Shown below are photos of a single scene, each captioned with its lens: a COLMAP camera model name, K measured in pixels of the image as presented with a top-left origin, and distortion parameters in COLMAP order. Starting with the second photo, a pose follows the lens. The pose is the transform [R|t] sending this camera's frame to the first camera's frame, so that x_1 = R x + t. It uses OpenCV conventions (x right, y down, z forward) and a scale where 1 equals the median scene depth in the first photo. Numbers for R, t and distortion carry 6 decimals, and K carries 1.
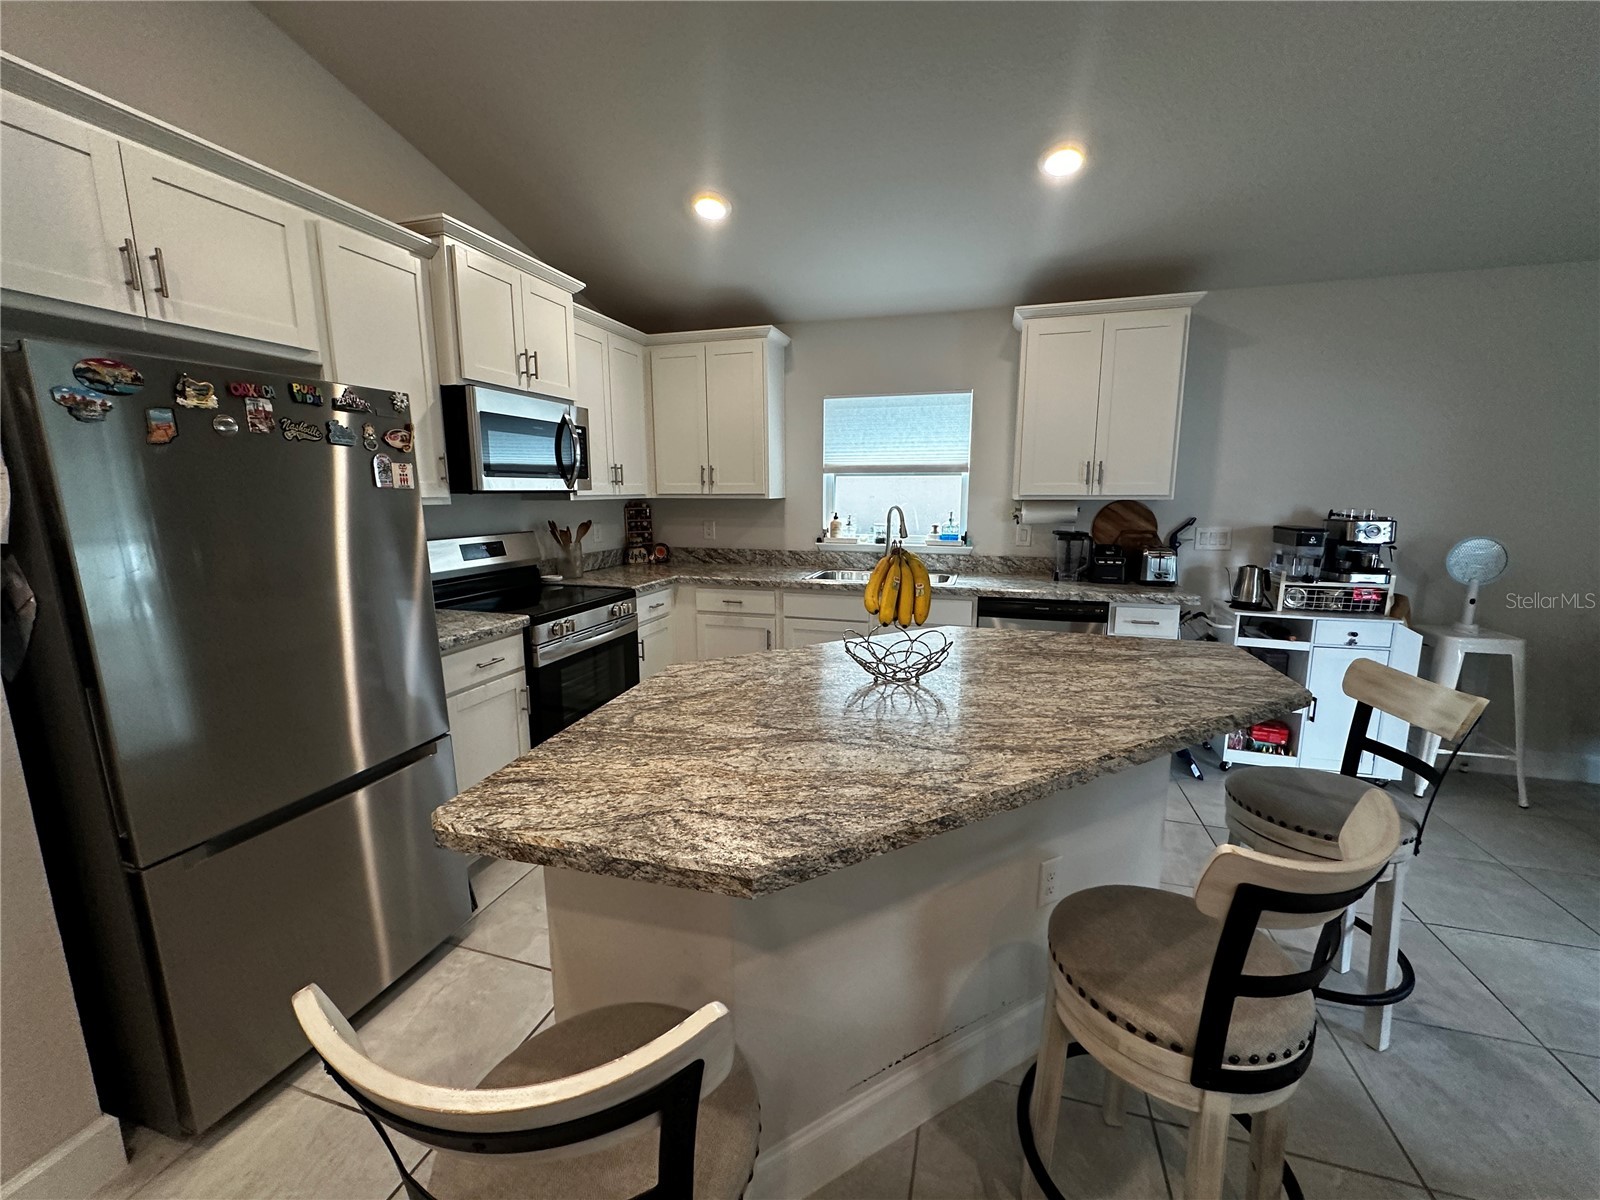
lens RADIAL K [[647.7, 0, 800.0], [0, 647.7, 600.0], [0, 0, 1]] dist [0.000116, -0.000011]
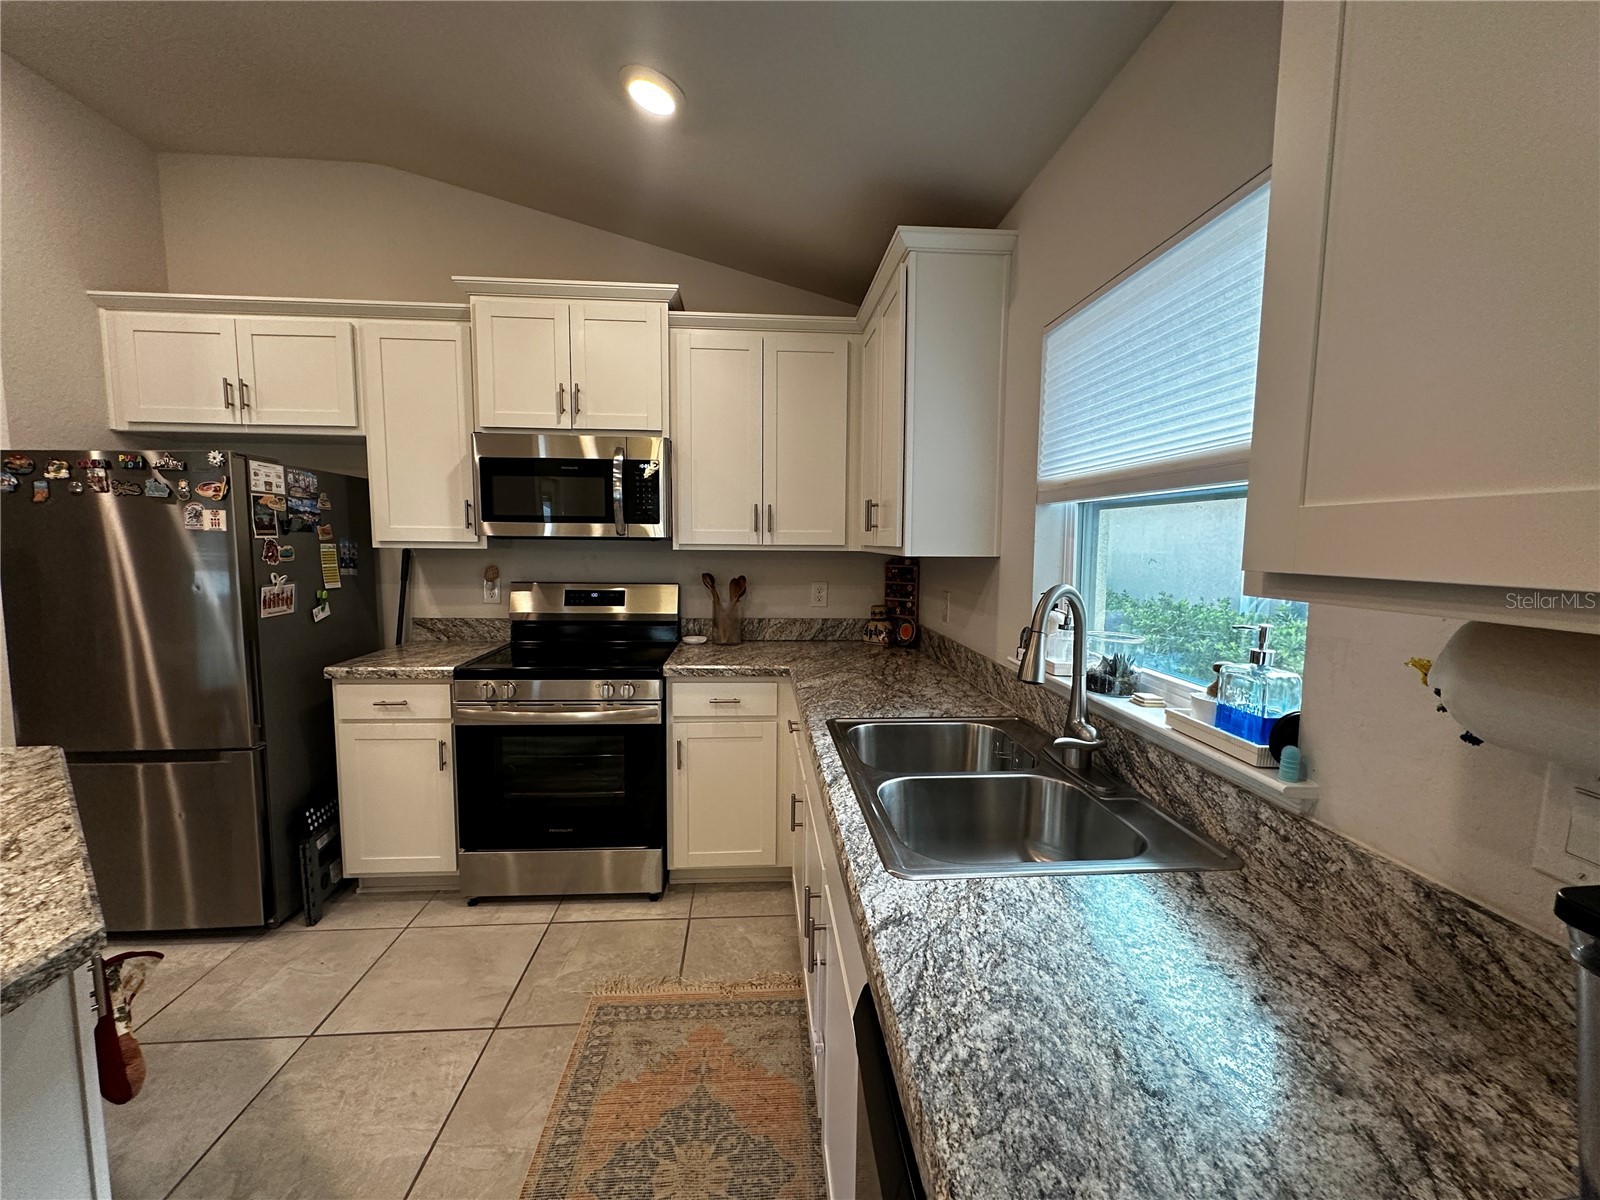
lens RADIAL K [[647.7, 0, 800.0], [0, 647.7, 600.0], [0, 0, 1]] dist [0.000116, -0.000011]
pose [[0.351671, 0.094512, -0.931340, 0.777794], [-0.169734, 0.984838, 0.035849, -0.238620], [0.920607, 0.145473, 0.362381, 1.382827]]
